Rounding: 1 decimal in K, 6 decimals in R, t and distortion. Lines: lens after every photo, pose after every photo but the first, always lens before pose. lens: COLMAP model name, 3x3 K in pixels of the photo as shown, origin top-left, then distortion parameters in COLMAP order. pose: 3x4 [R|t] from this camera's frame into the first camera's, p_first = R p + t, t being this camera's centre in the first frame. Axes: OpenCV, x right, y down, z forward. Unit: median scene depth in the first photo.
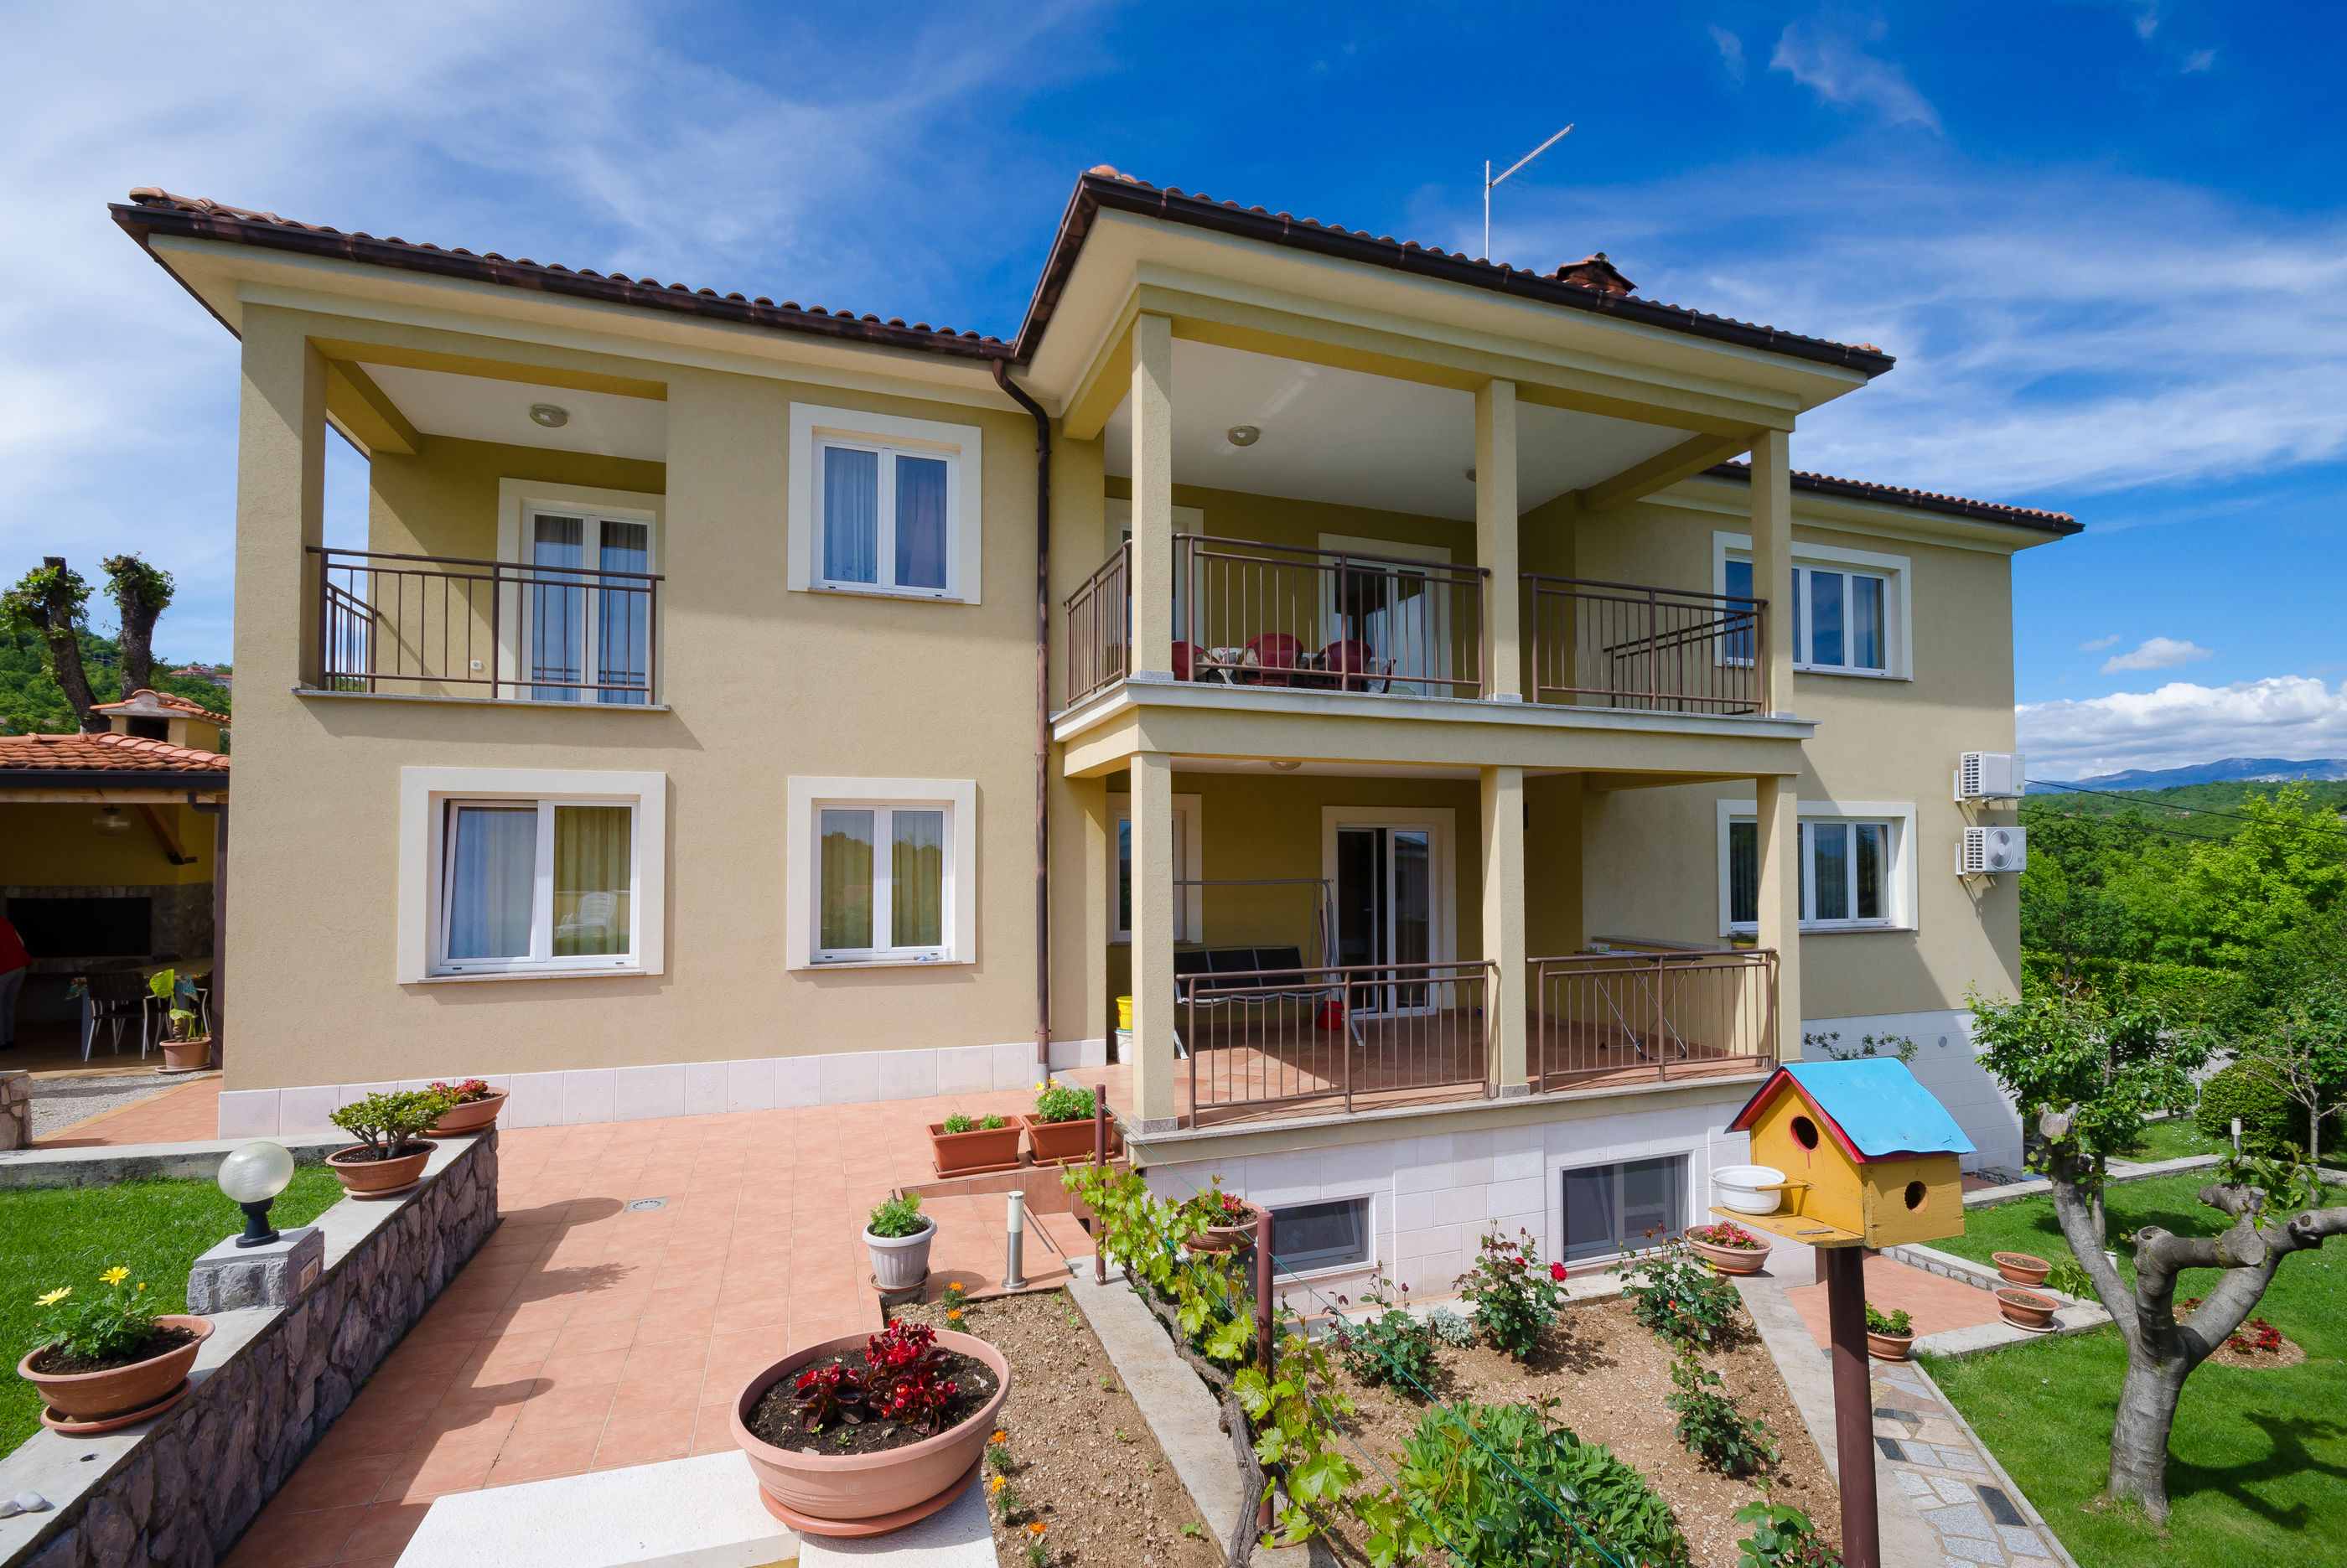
lens RADIAL K [[1048.7, 0, 1183.0], [0, 1048.7, 831.4], [0, 0, 1]] dist [0.015767, -0.017602]
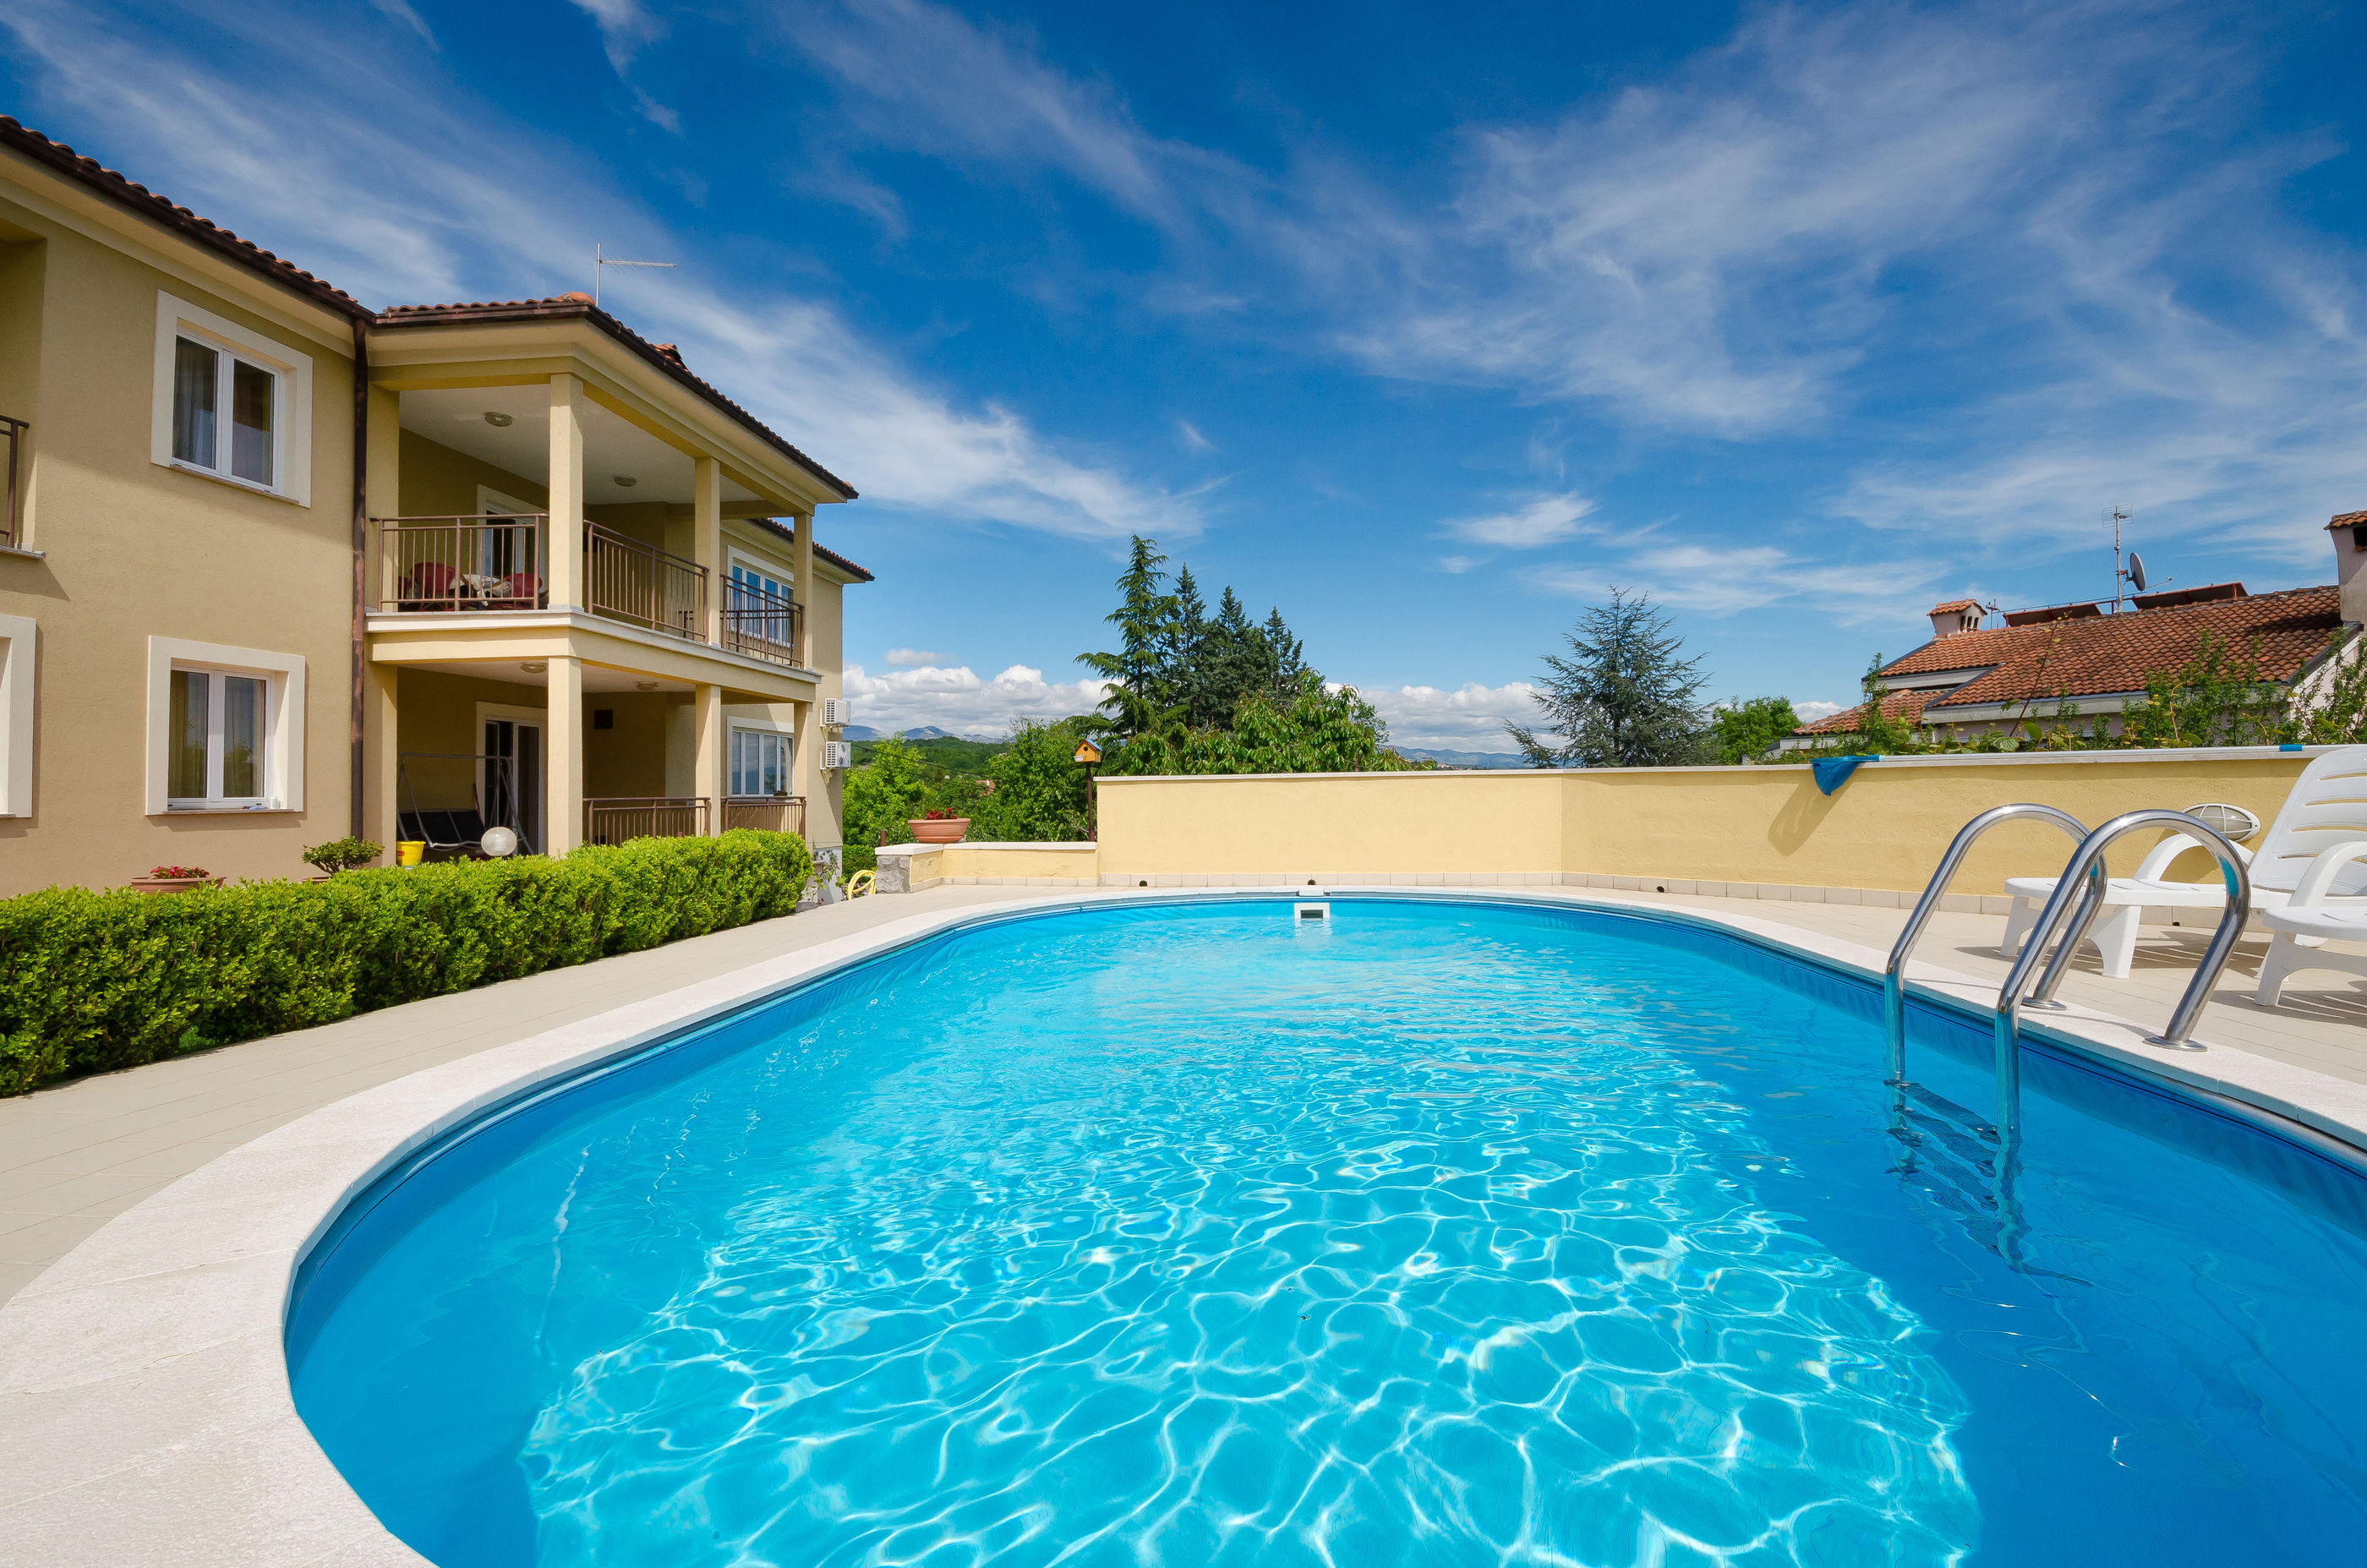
lens RADIAL K [[1082.7, 0, 1183.8], [0, 1082.7, 771.2], [0, 0, 1]] dist [0.001038, -0.009824]
pose [[0.423834, 0.016508, 0.905589, -0.883985], [-0.015801, 0.999816, -0.010830, 0.078305], [-0.905602, -0.009719, 0.424017, -0.409203]]
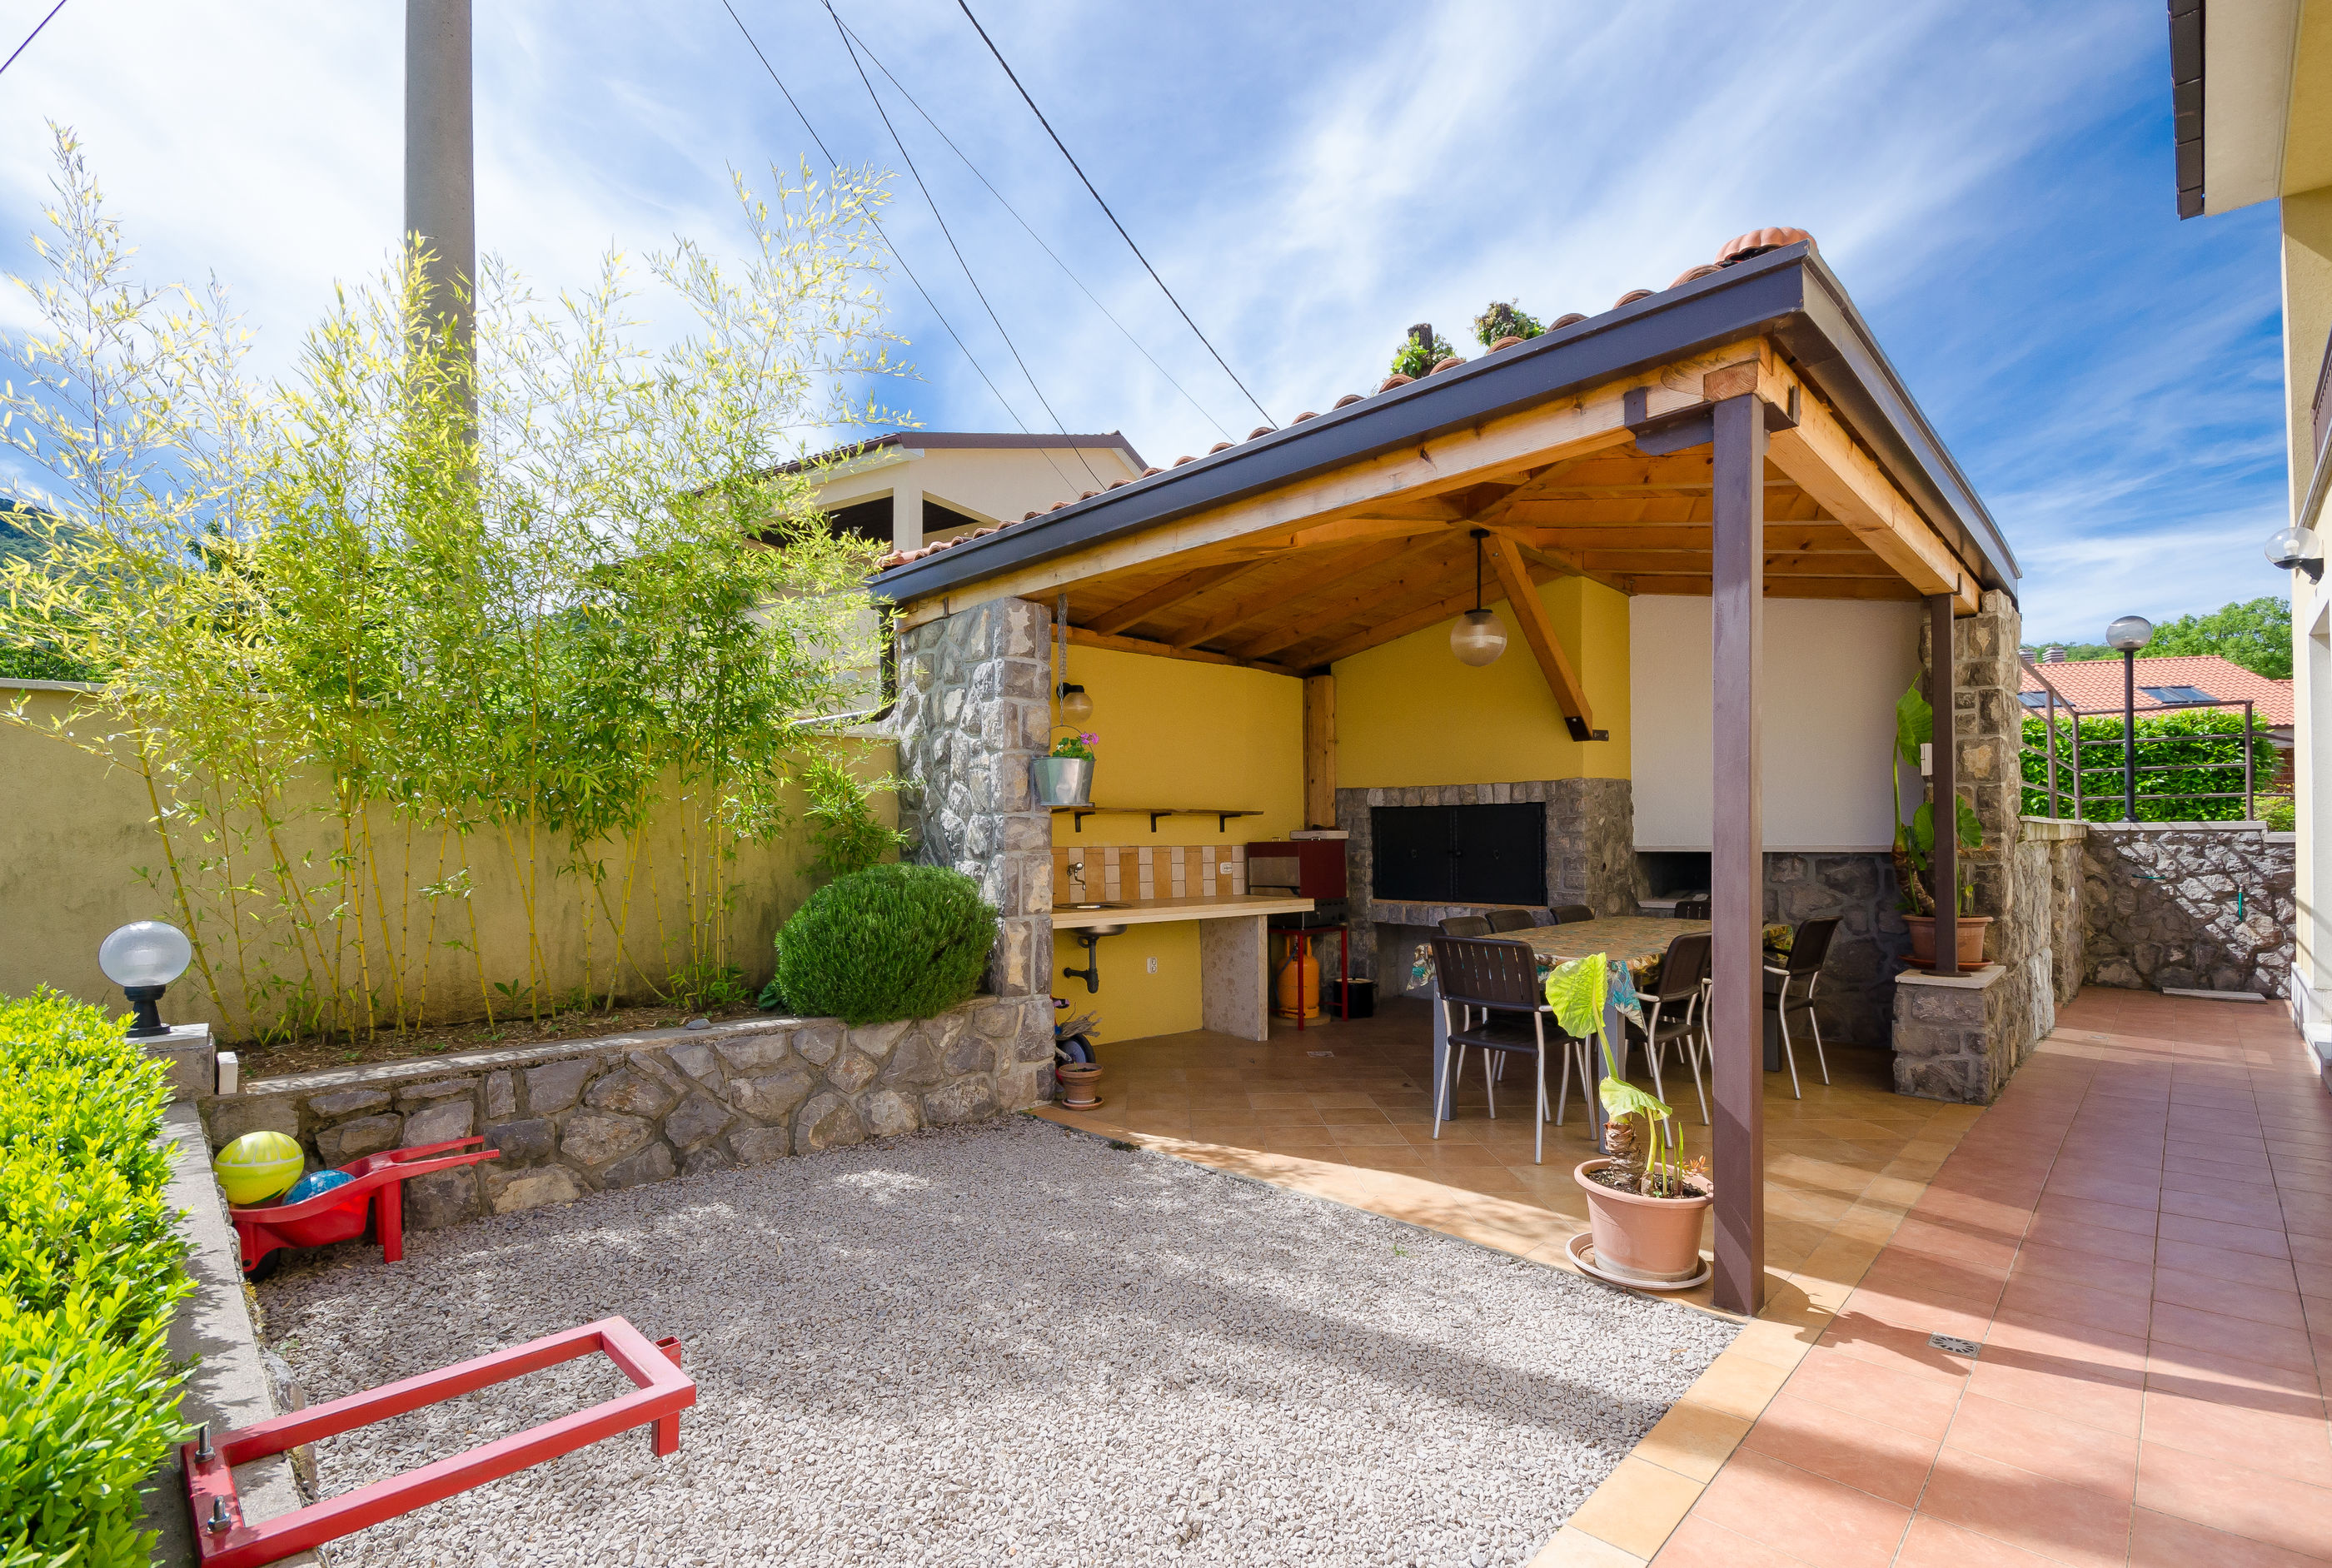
lens RADIAL K [[1041.3, 0, 1161.6], [0, 1041.3, 834.6], [0, 0, 1]] dist [-0.000840, -0.000038]
pose [[0.424812, -0.006213, -0.905260, -0.815775], [0.030997, 0.999490, 0.007686, 0.099684], [0.904751, -0.031325, 0.424788, 0.828595]]
